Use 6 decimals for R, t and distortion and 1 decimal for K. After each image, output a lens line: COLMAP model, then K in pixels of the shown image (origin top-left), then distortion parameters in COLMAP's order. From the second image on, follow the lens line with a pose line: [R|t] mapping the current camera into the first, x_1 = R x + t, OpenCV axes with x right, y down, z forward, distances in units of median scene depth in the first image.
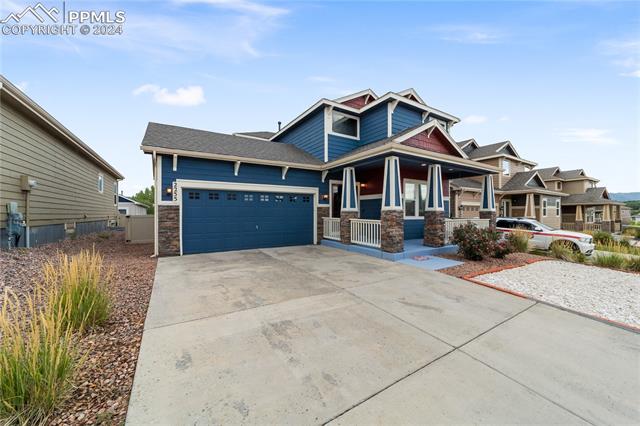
lens RADIAL K [[244.6, 0, 323.8], [0, 244.6, 213.9], [0, 0, 1]] dist [0.000174, 0.000179]
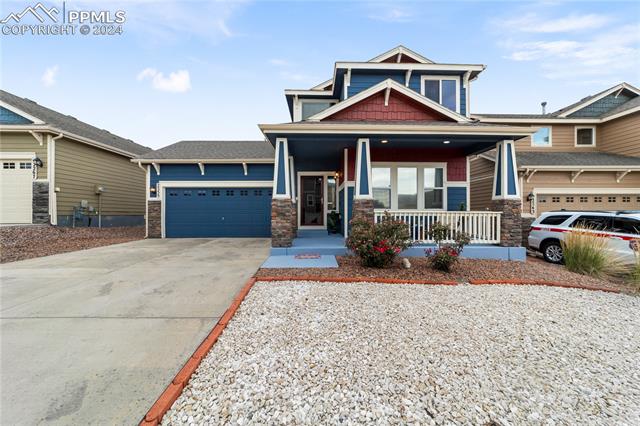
lens RADIAL K [[244.6, 0, 323.8], [0, 244.6, 213.9], [0, 0, 1]] dist [0.000174, 0.000179]
pose [[0.856773, 0.000249, -0.515693, 0.849974], [-0.000169, 1.000000, 0.000202, 0.036878], [0.515693, -0.000086, 0.856773, 0.312245]]
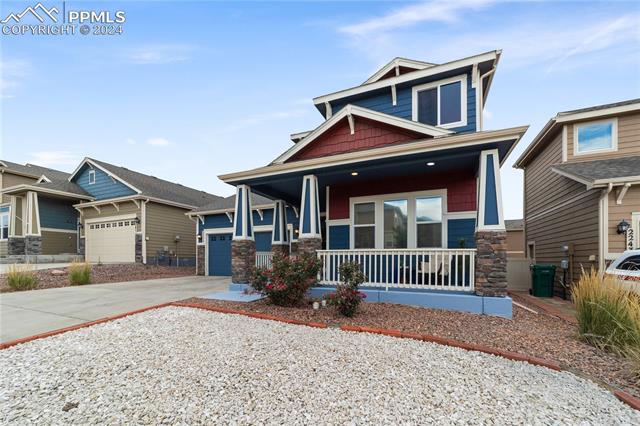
lens RADIAL K [[263.1, 0, 319.9], [0, 263.1, 259.1], [0, 0, 1]] dist [-0.000949, -0.000043]
pose [[0.554283, 0.000202, -0.832328, 1.294299], [-0.003111, 0.999993, -0.001829, 0.059572], [0.832322, 0.003603, 0.554280, 0.659389]]
